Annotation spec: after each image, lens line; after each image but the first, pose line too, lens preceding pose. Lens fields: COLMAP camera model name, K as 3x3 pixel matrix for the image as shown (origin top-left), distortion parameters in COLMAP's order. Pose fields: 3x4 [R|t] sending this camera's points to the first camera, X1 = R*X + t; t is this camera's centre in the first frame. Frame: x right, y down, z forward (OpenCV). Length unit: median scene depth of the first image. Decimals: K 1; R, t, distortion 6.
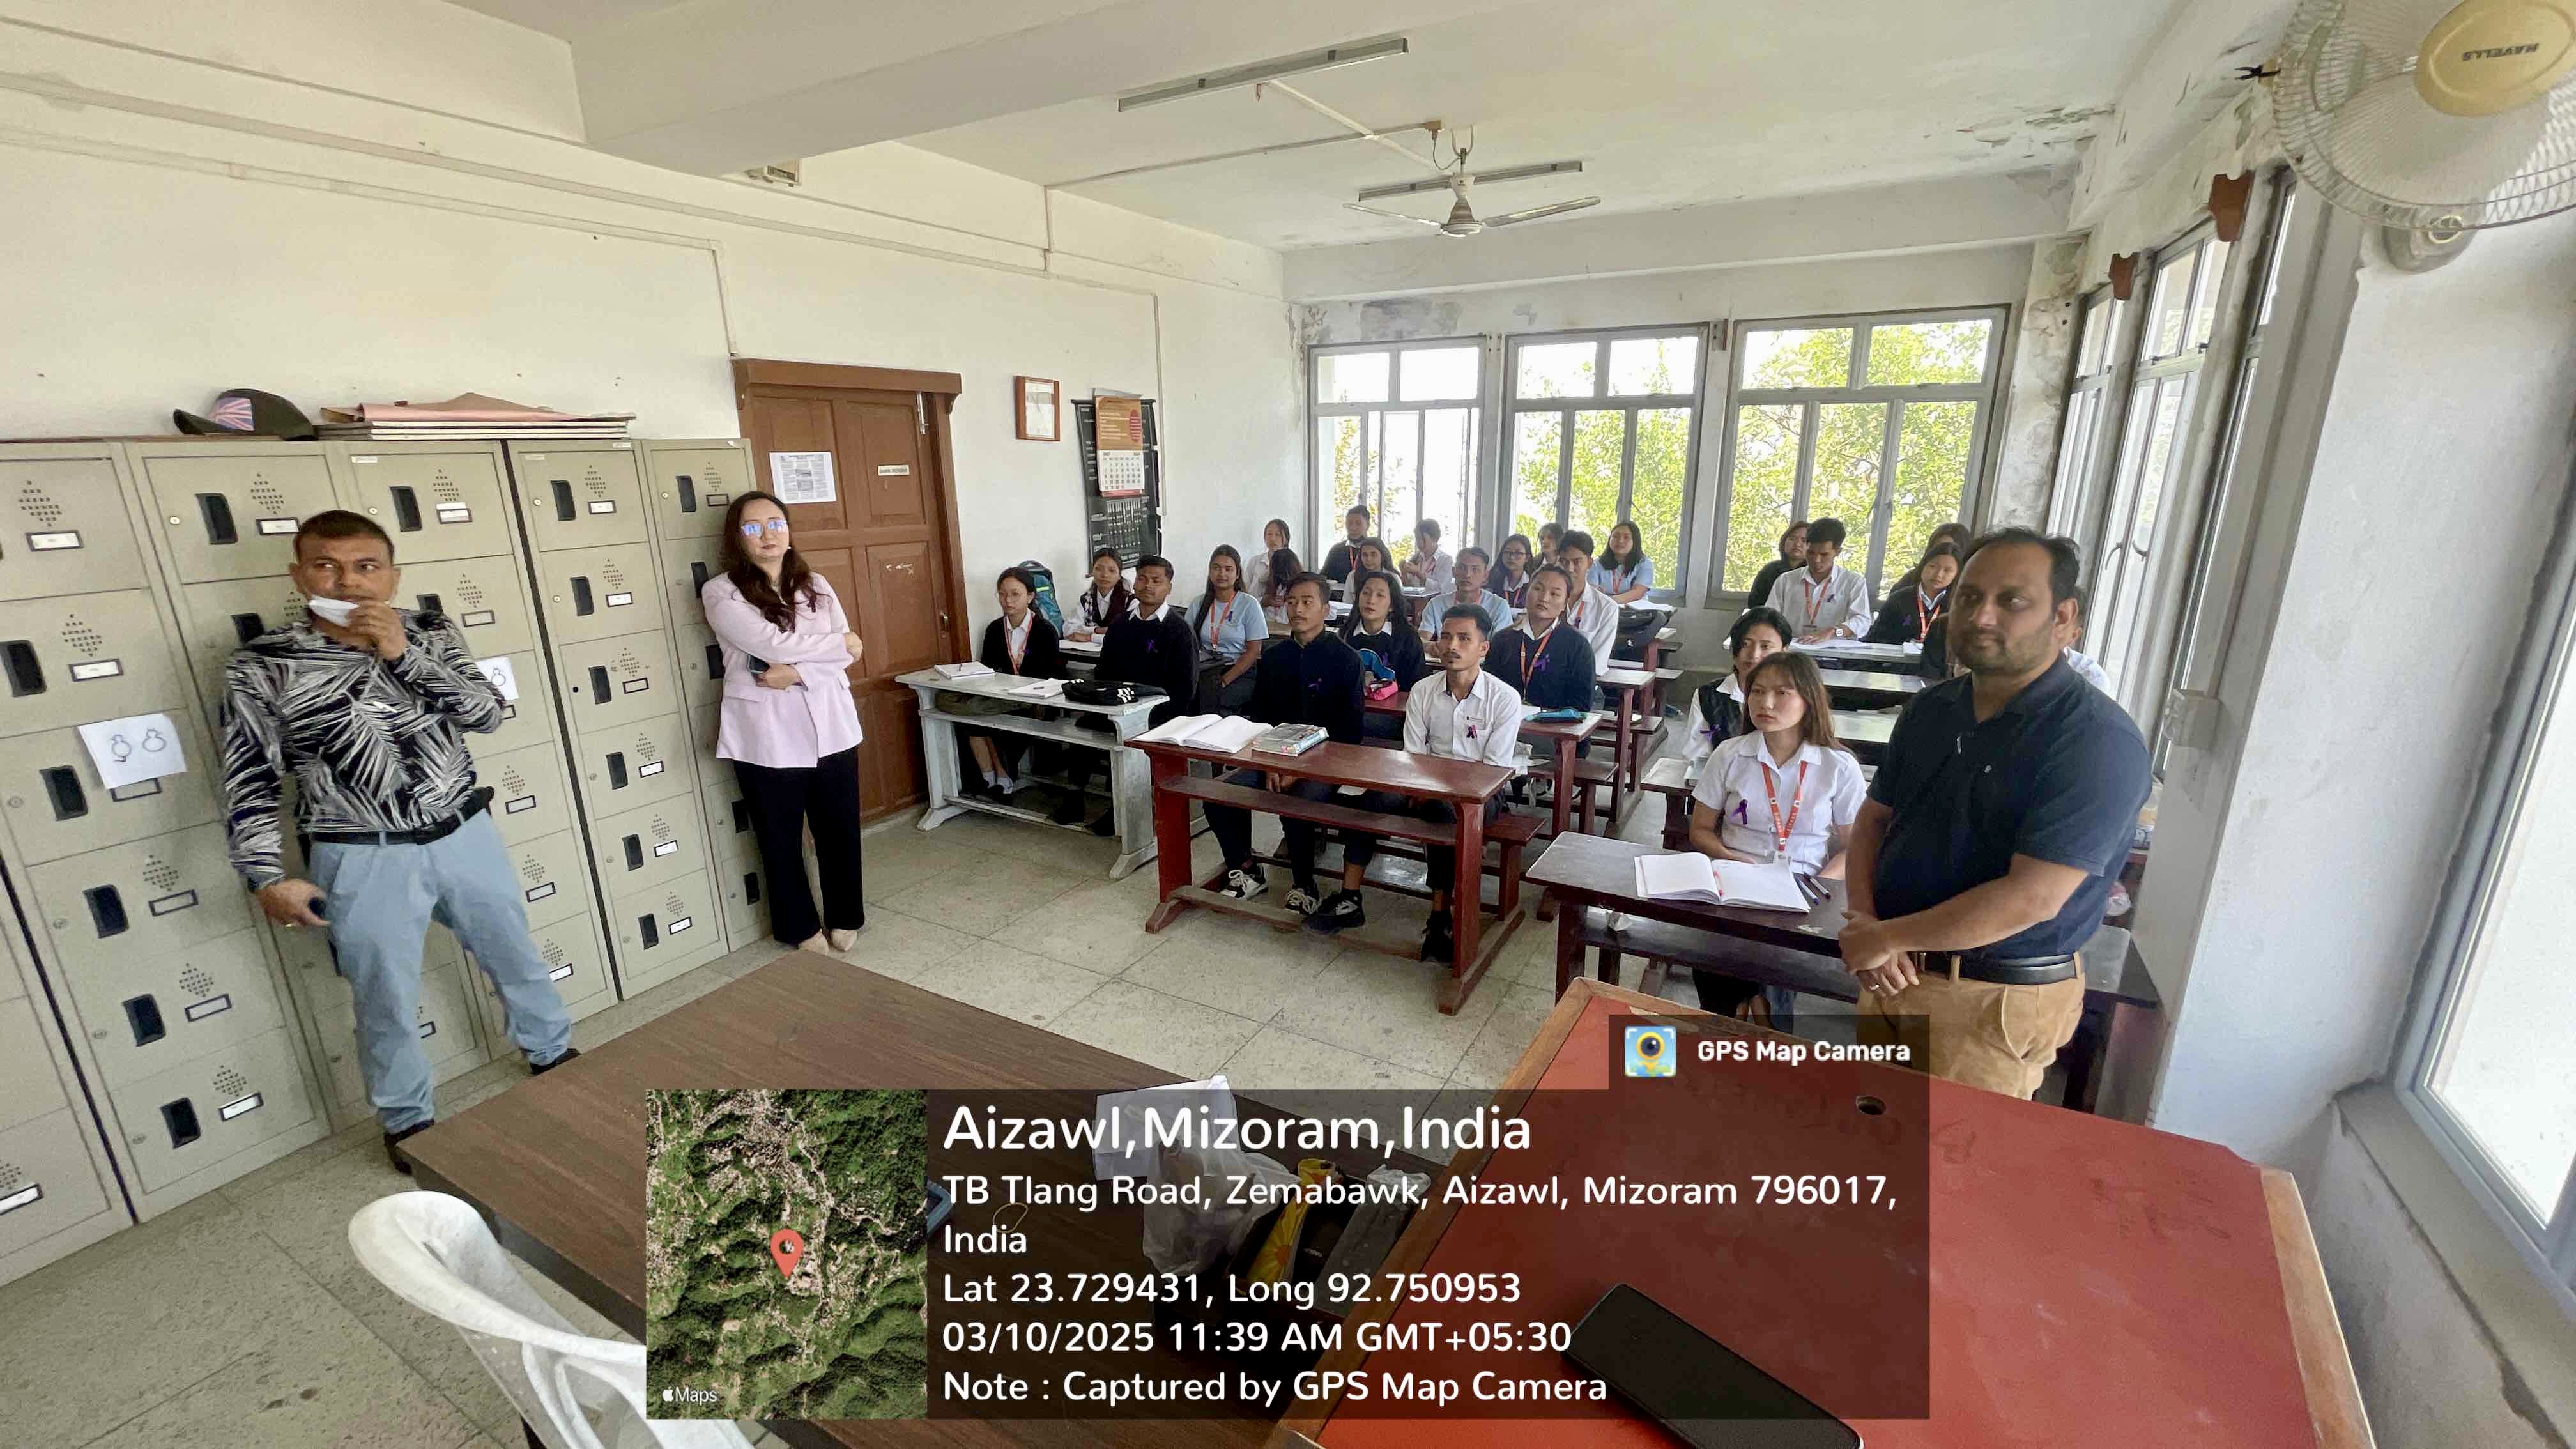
lens RADIAL K [[1027.5, 0, 1288.0], [0, 1027.5, 724.5], [0, 0, 1]] dist [0.000824, 0.000110]
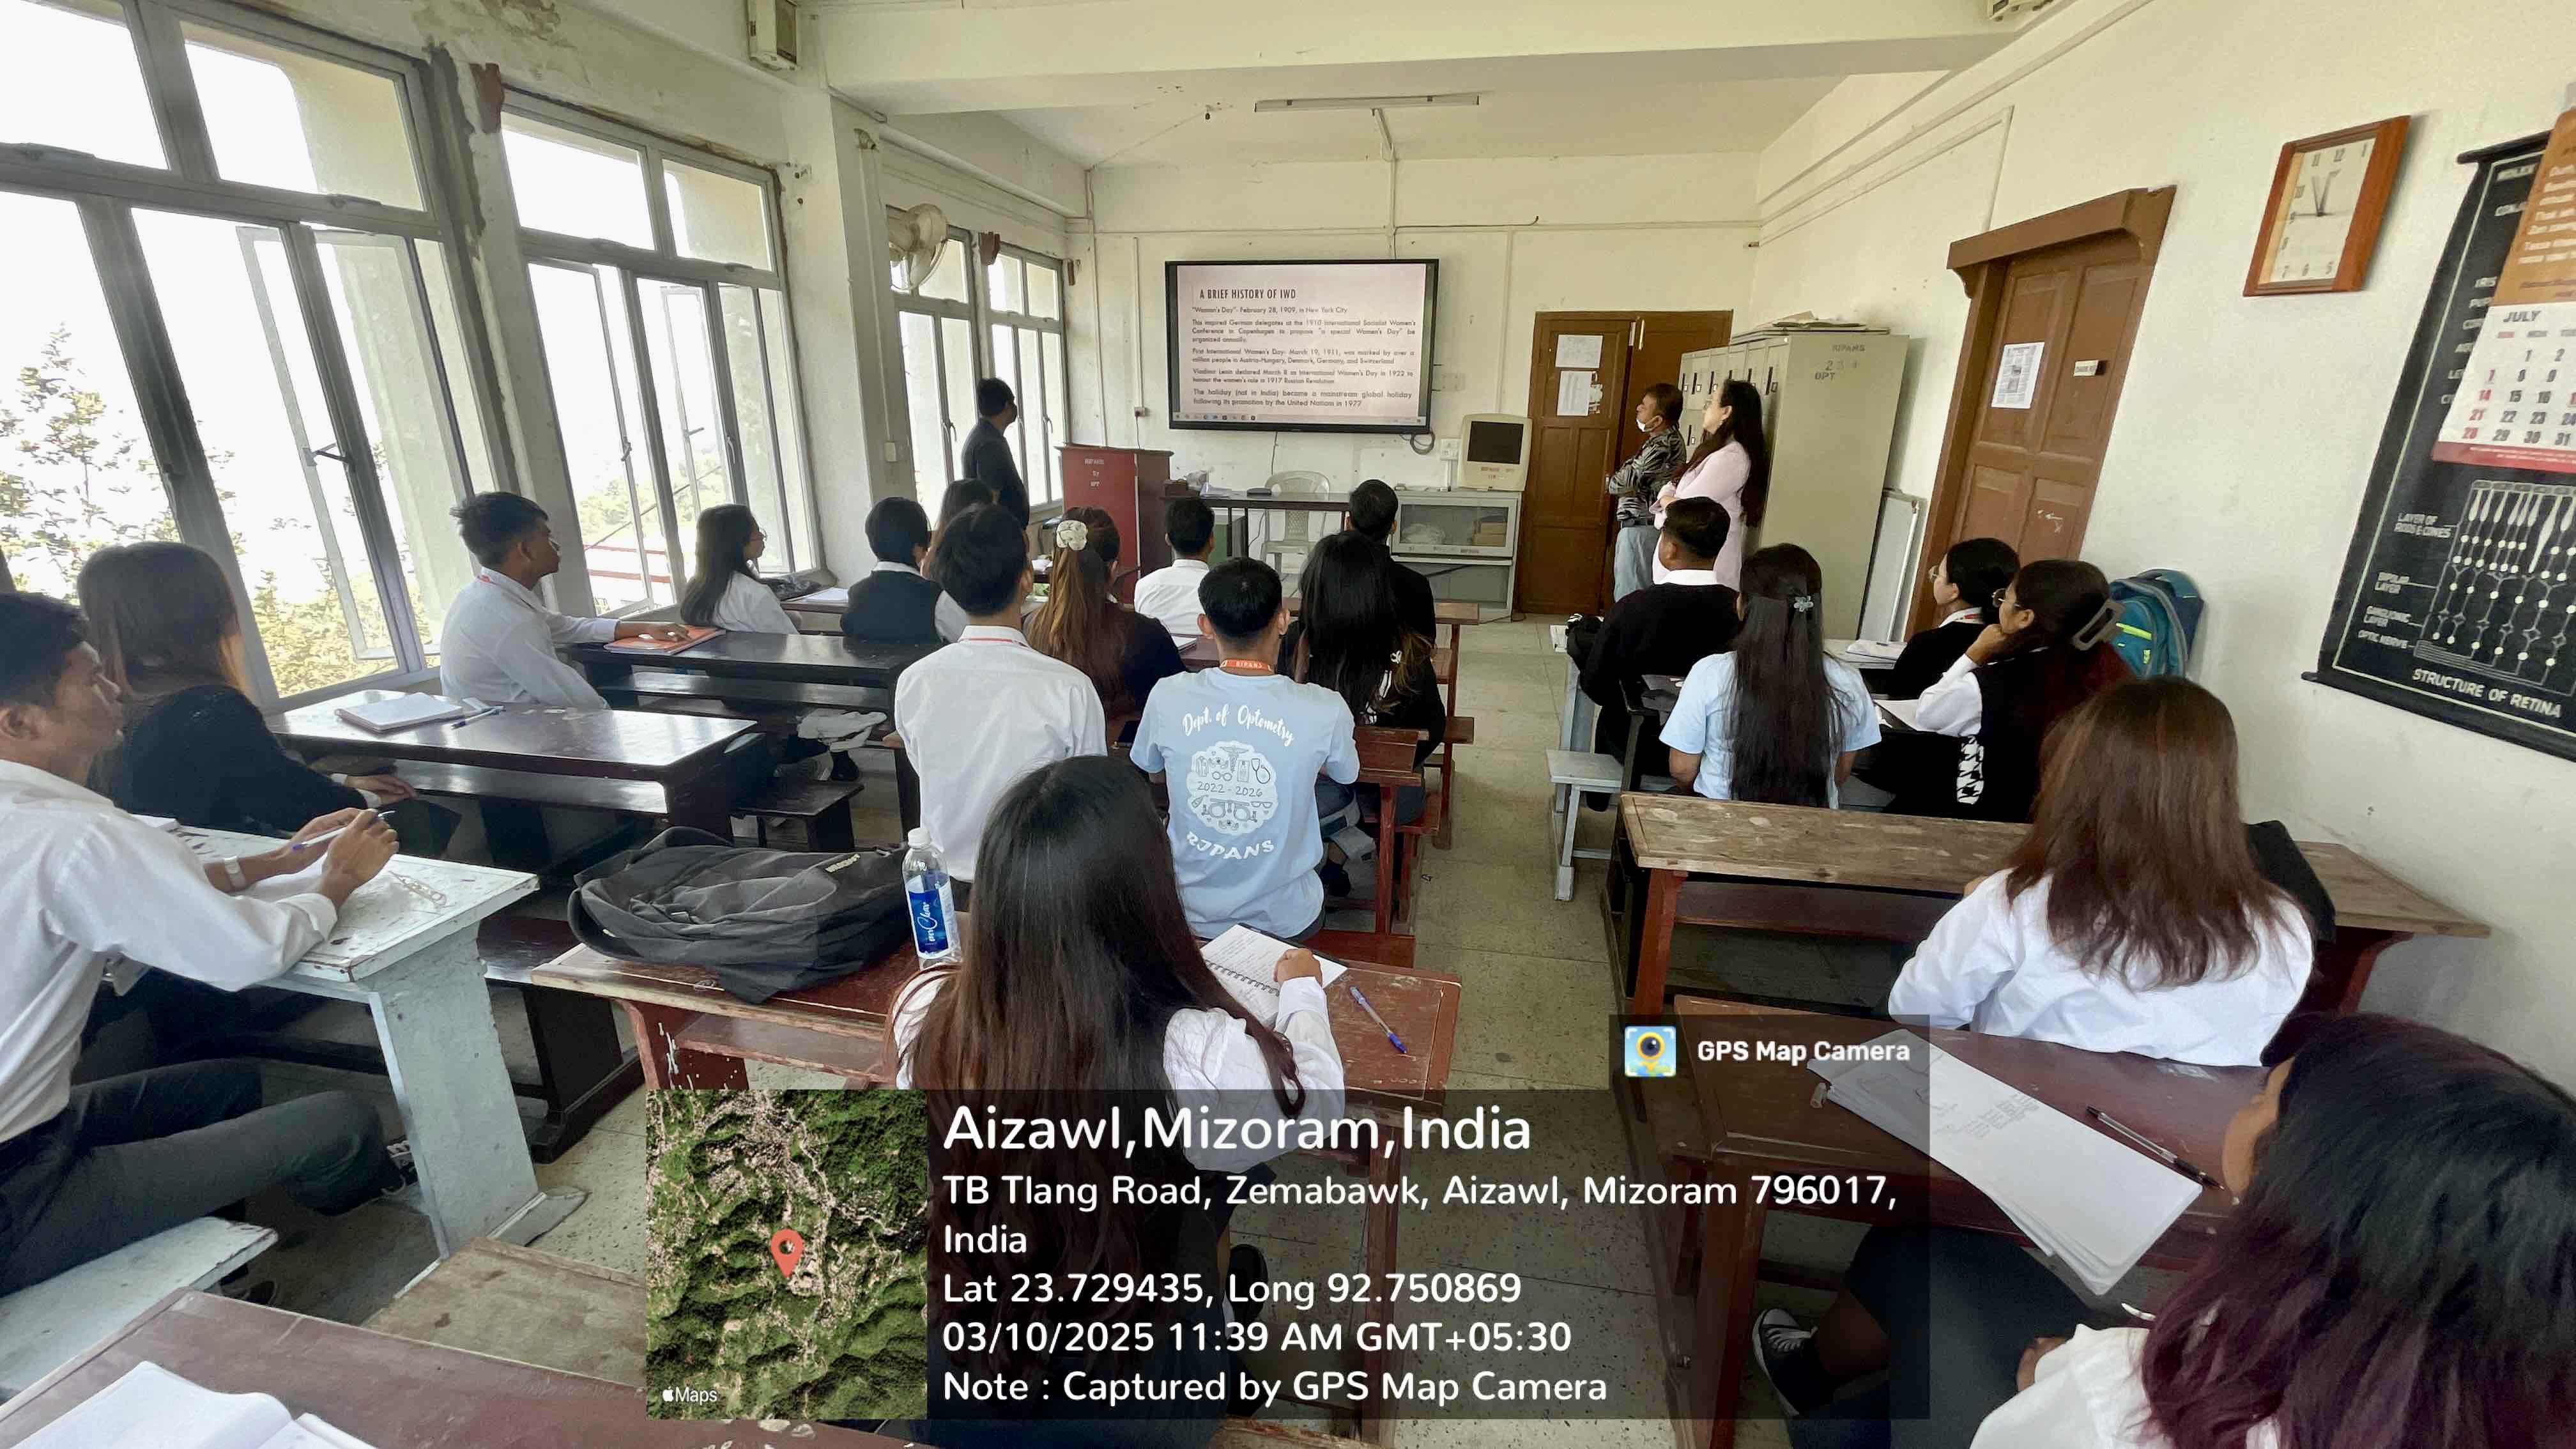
lens RADIAL K [[1027.5, 0, 1288.0], [0, 1027.5, 724.5], [0, 0, 1]] dist [0.000824, 0.000110]
pose [[-0.949127, 0.108758, -0.295517, 0.282677], [-0.073325, 0.836335, 0.543293, -0.332457], [0.306239, 0.537322, -0.785813, 1.312930]]
